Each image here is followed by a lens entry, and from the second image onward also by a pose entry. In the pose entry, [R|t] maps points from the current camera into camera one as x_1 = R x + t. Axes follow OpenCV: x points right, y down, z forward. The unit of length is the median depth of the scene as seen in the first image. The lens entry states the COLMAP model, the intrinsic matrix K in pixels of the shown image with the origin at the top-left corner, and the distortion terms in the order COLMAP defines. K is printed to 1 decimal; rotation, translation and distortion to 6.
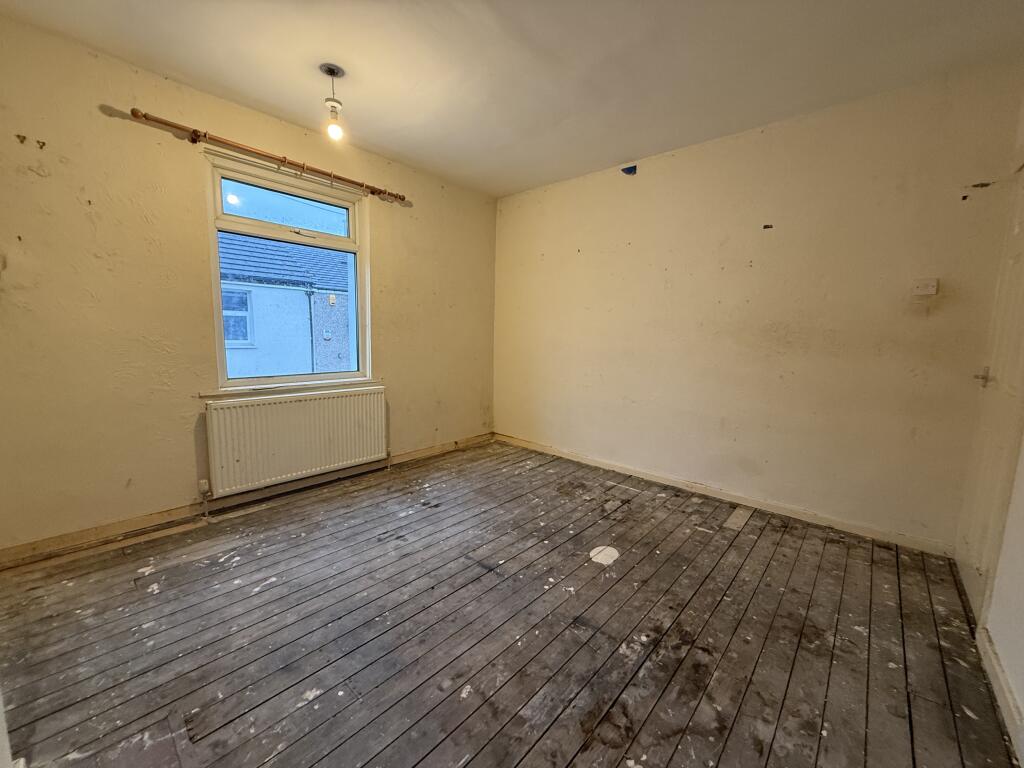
lens RADIAL K [[407.6, 0, 509.5], [0, 407.6, 384.9], [0, 0, 1]] dist [-0.001905, 0.000199]
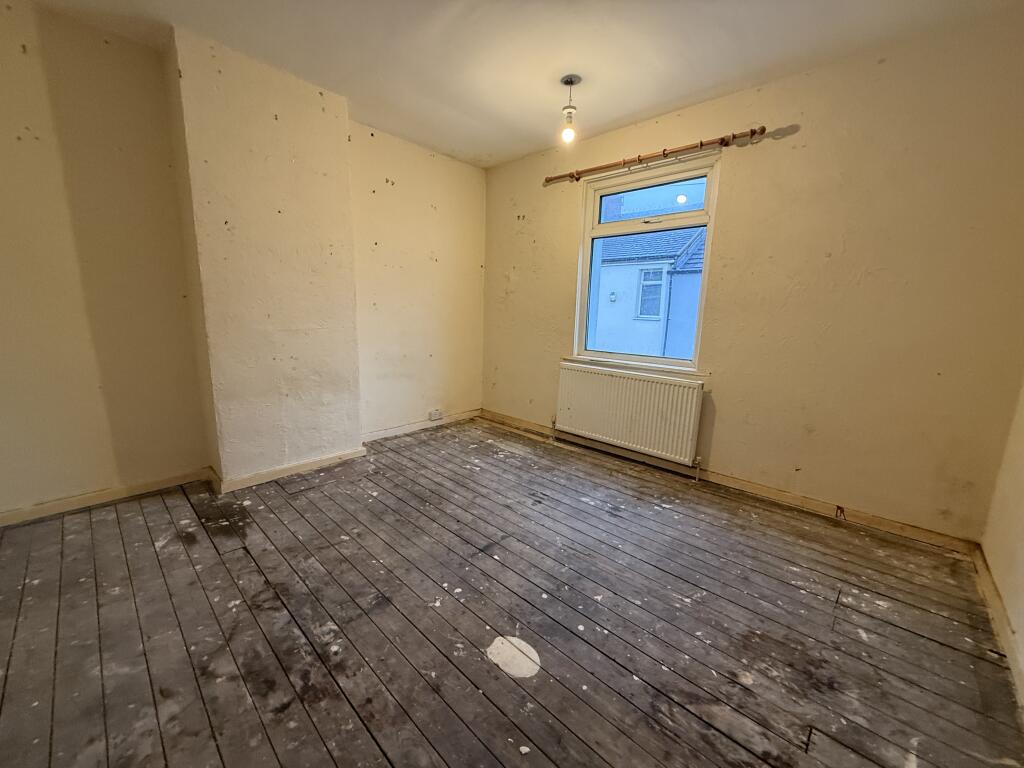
lens RADIAL K [[407.6, 0, 509.5], [0, 407.6, 384.9], [0, 0, 1]] dist [-0.001905, 0.000199]
pose [[-0.030167, 0.156795, -0.987170, 0.794313], [-0.156433, 0.974709, 0.159596, -0.092764], [0.987228, 0.159240, -0.004876, 0.932860]]
